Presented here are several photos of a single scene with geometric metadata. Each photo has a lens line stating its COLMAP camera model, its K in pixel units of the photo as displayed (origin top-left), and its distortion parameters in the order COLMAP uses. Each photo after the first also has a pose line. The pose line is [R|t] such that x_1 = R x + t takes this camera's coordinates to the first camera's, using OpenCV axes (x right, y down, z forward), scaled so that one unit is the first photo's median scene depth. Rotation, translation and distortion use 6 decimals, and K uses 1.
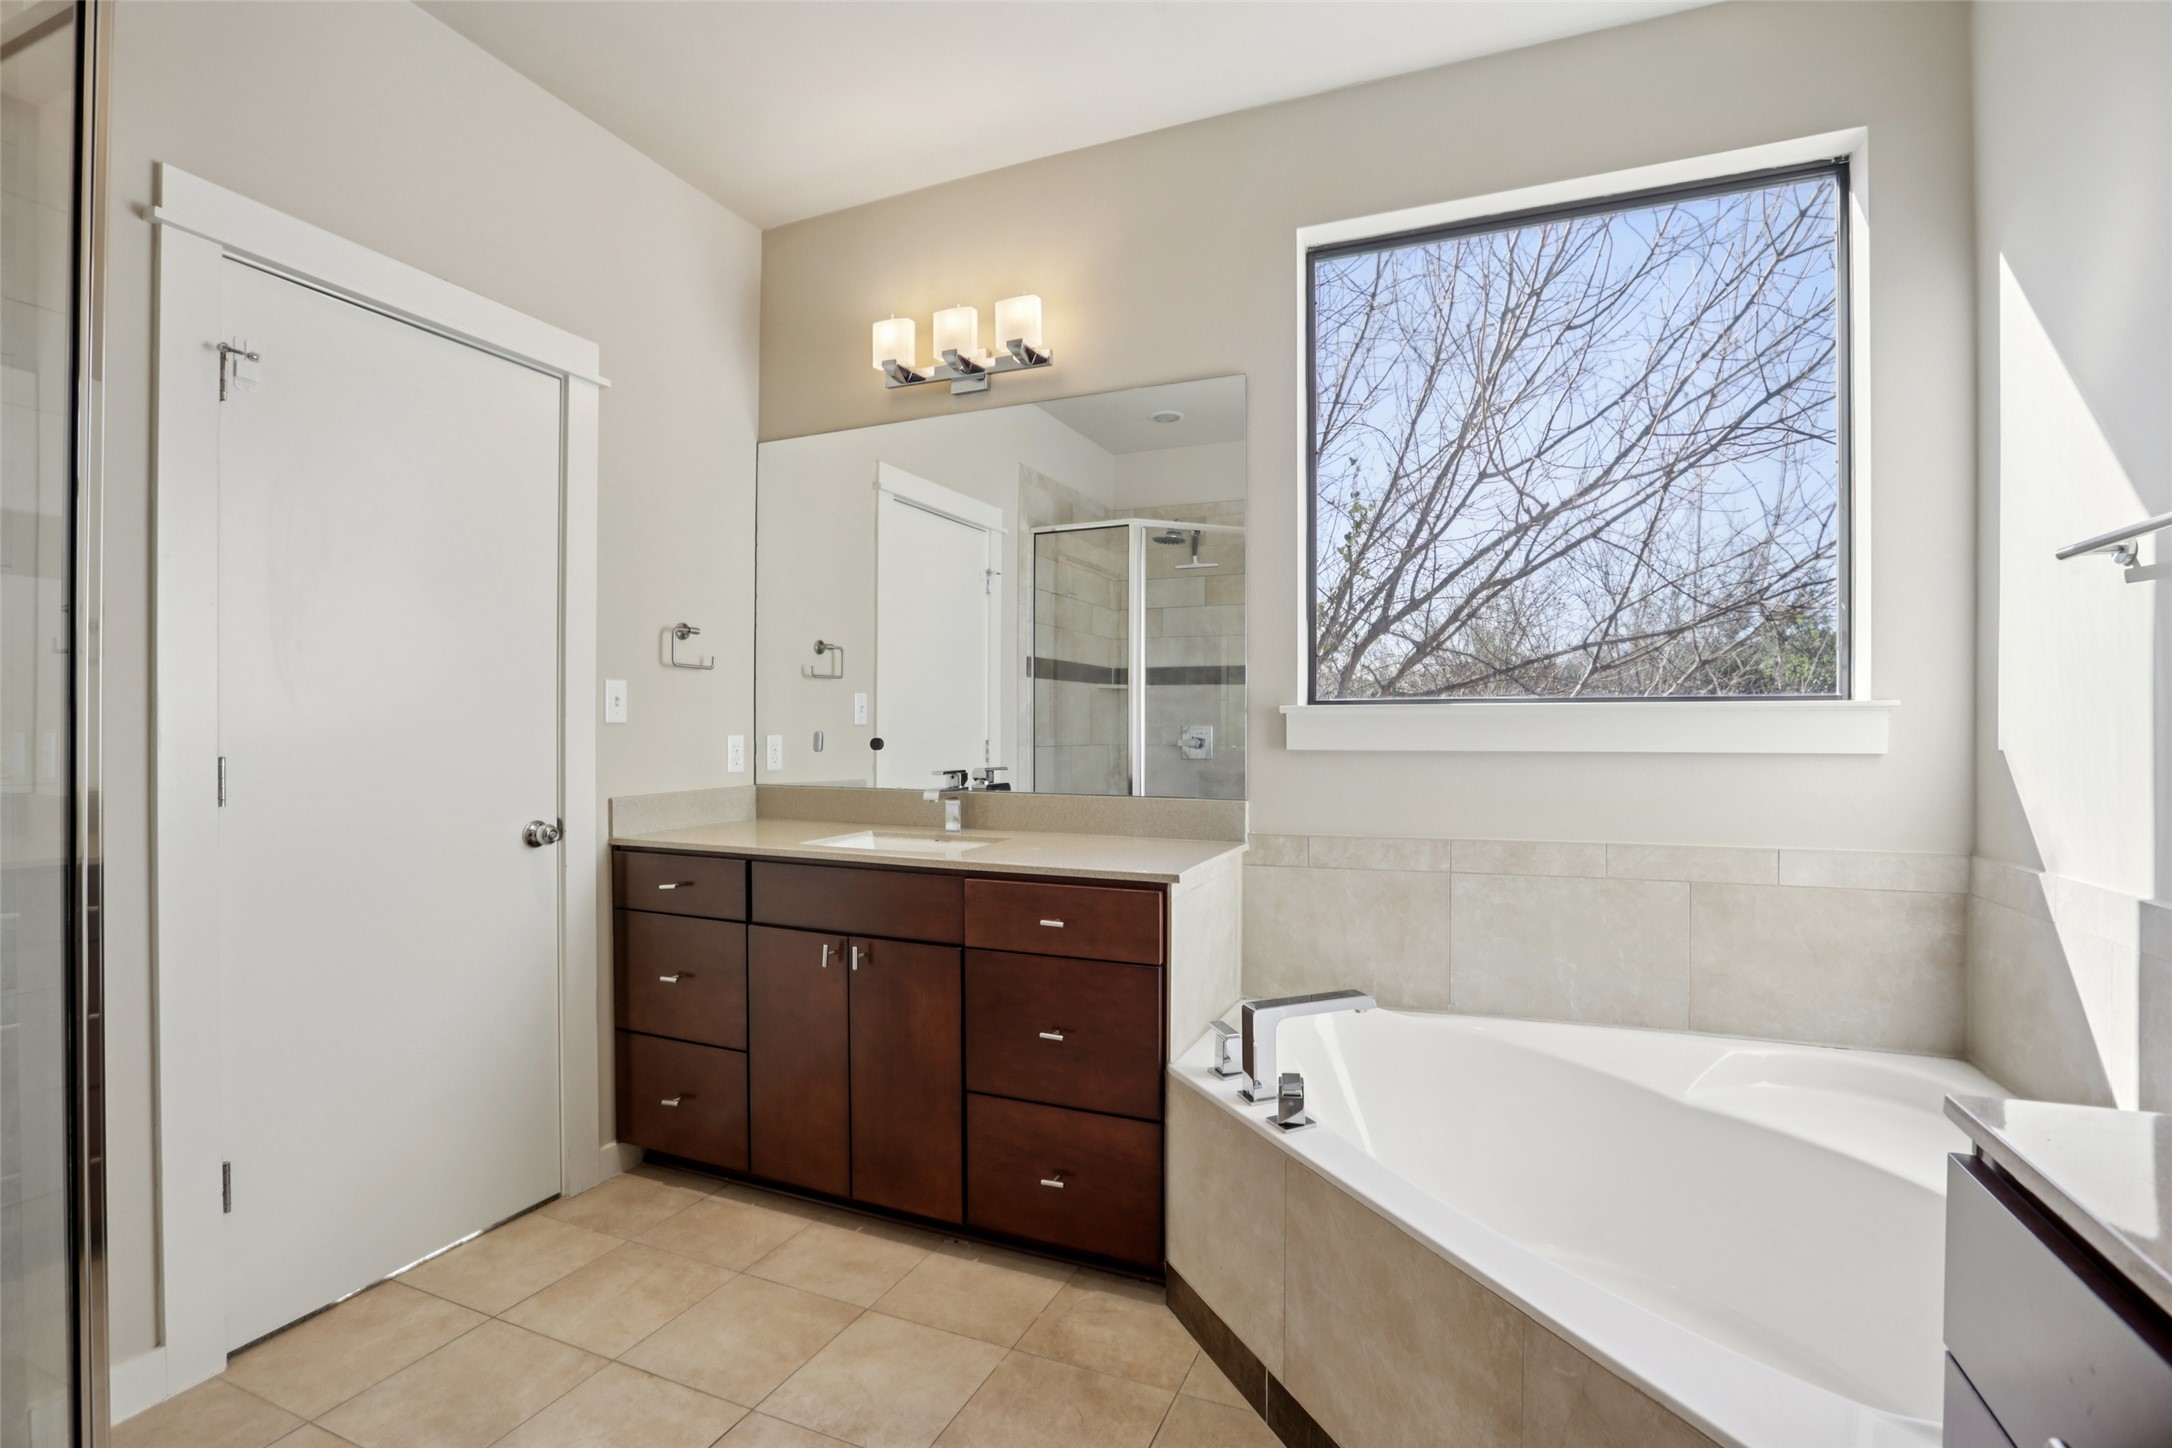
lens RADIAL K [[988.2, 0, 1100.6], [0, 988.2, 724.1], [0, 0, 1]] dist [-0.047441, 0.011369]
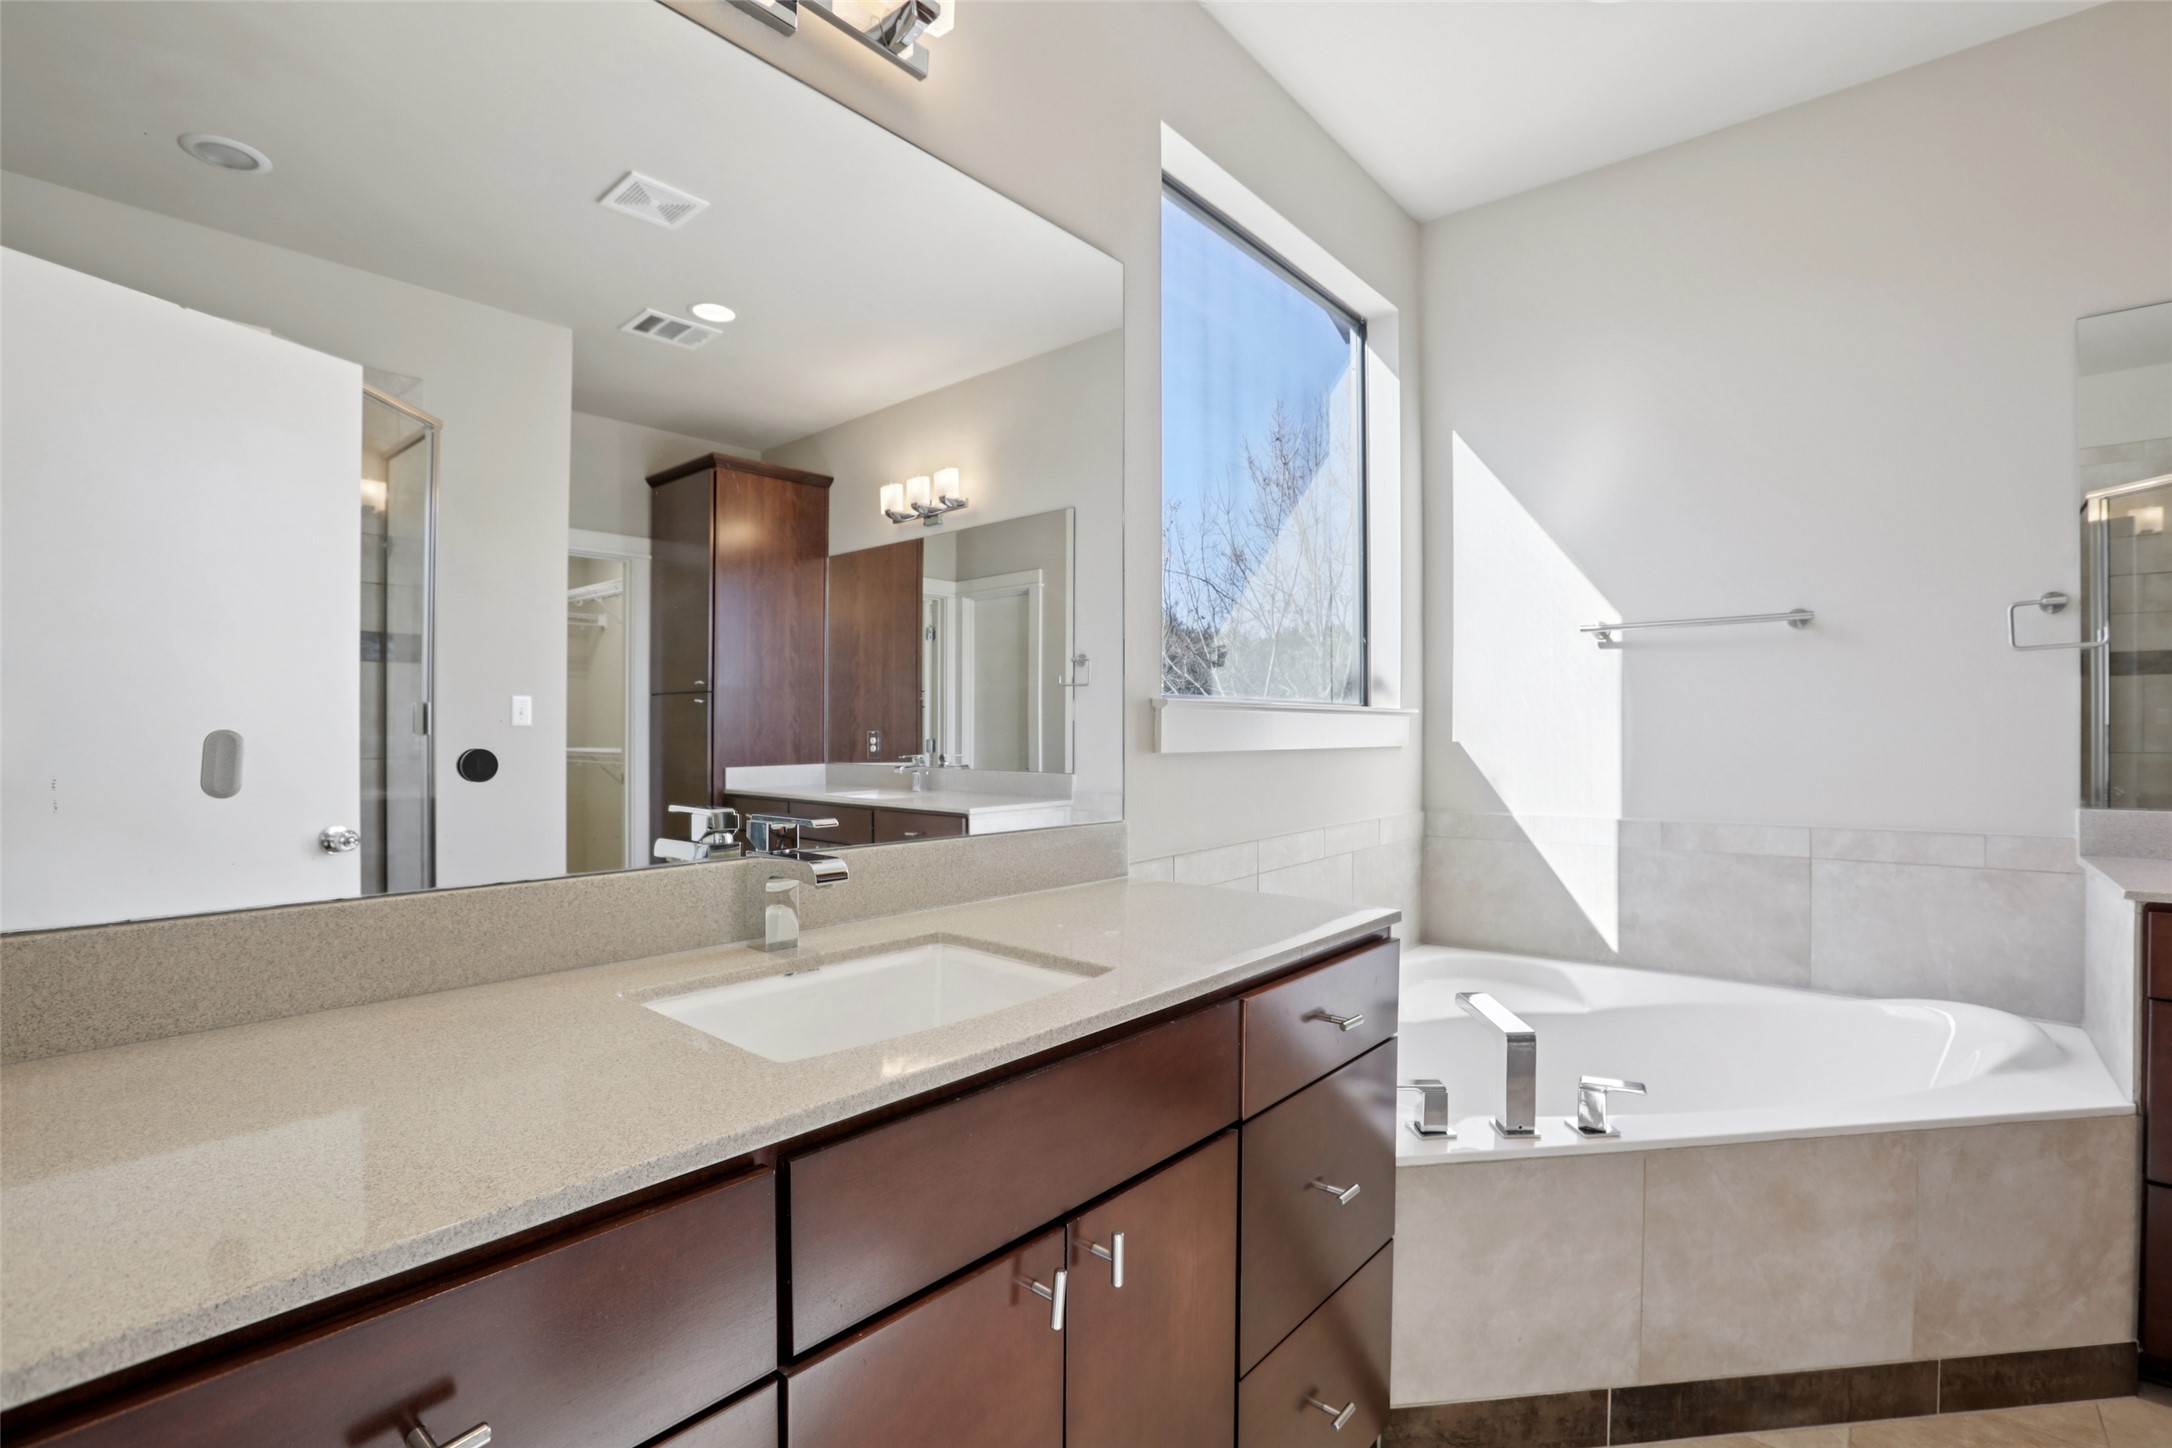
lens RADIAL K [[988.2, 0, 1100.6], [0, 988.2, 724.1], [0, 0, 1]] dist [-0.047441, 0.011369]
pose [[0.296781, 0.007482, 0.954916, -0.797977], [-0.004574, 0.999969, -0.006413, 0.010555], [-0.954935, -0.002465, 0.296806, 1.072936]]
